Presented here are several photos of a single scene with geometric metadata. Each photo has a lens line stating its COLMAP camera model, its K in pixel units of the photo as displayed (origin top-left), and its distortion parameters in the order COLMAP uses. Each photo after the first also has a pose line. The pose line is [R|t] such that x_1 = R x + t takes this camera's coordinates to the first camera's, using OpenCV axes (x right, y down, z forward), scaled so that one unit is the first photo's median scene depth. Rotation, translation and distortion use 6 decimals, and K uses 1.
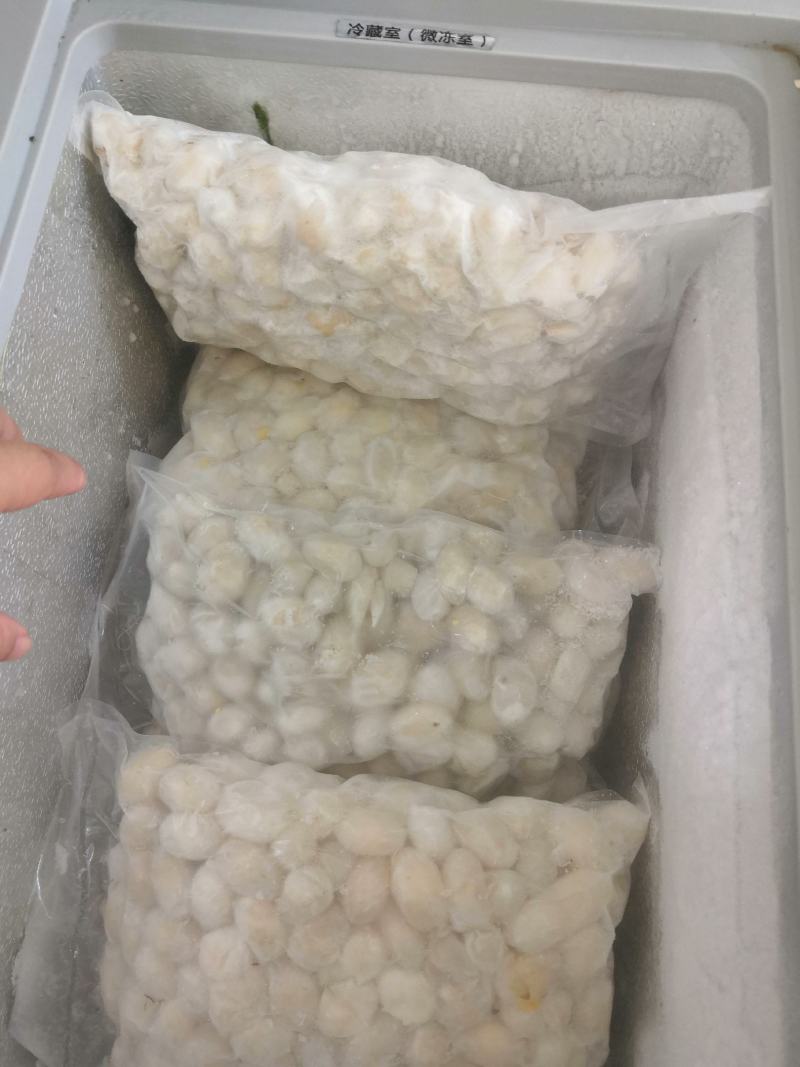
lens RADIAL K [[878.4, 0, 399.7], [0, 878.4, 534.1], [0, 0, 1]] dist [-0.015963, 0.045650]
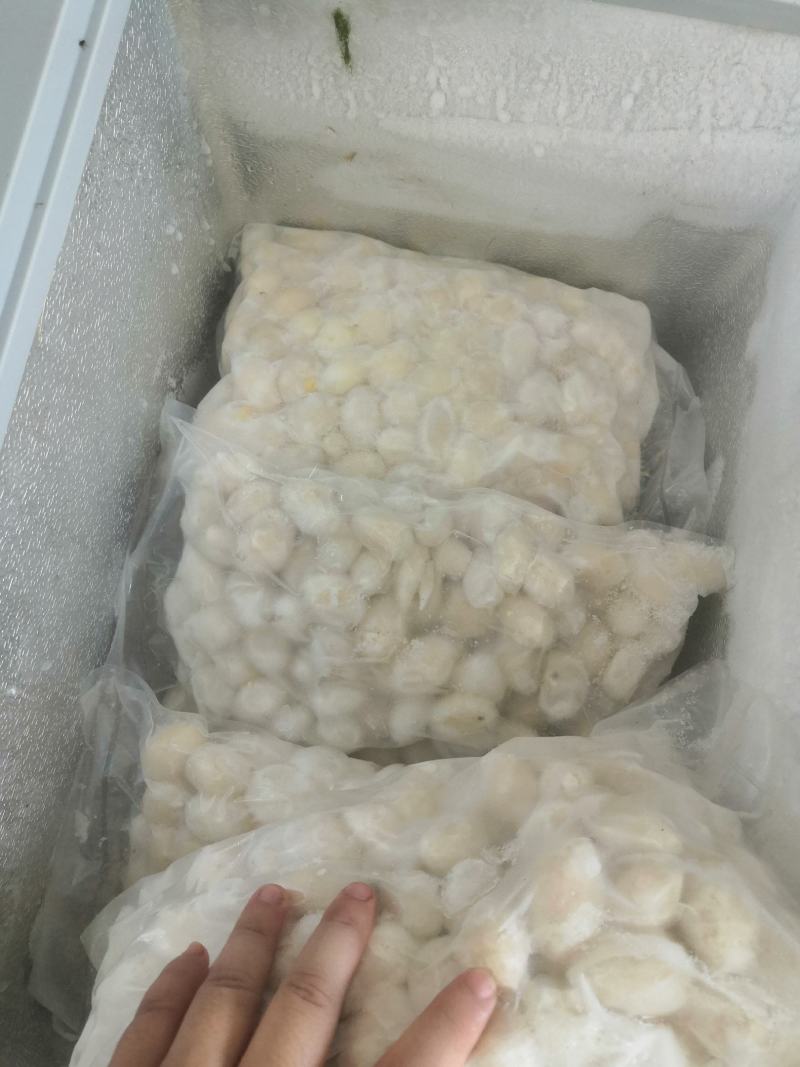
lens RADIAL K [[878.4, 0, 397.1], [0, 878.4, 539.3], [0, 0, 1]] dist [-0.015963, 0.045650]
pose [[0.997315, 0.072428, 0.010842, -0.071121], [-0.073203, 0.990302, 0.118084, -0.077864], [-0.002185, -0.118561, 0.992944, 0.080280]]
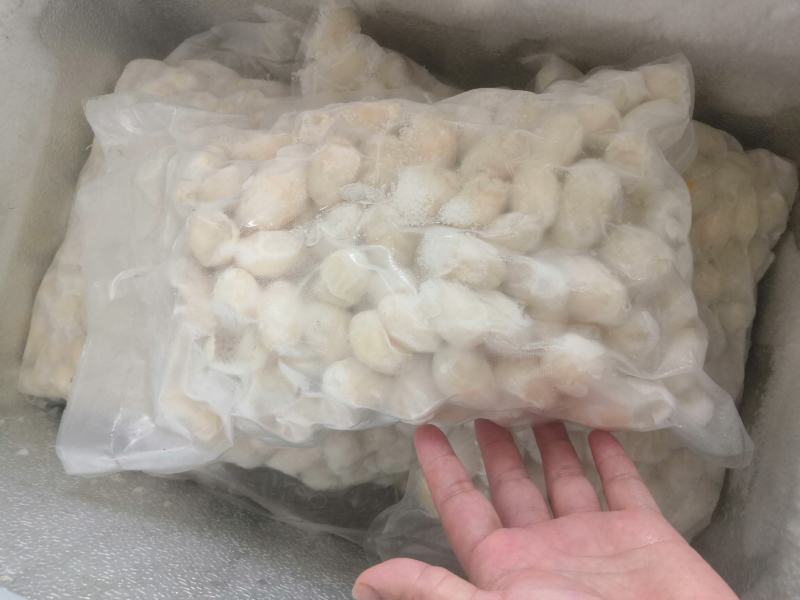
lens RADIAL K [[658.6, 0, 407.4], [0, 658.6, 303.9], [0, 0, 1]] dist [-0.015963, 0.045650]
pose [[0.177685, -0.983177, 0.042315, -0.093554], [0.971543, 0.182101, 0.151472, 0.065312], [-0.156629, 0.014197, 0.987555, 0.183171]]
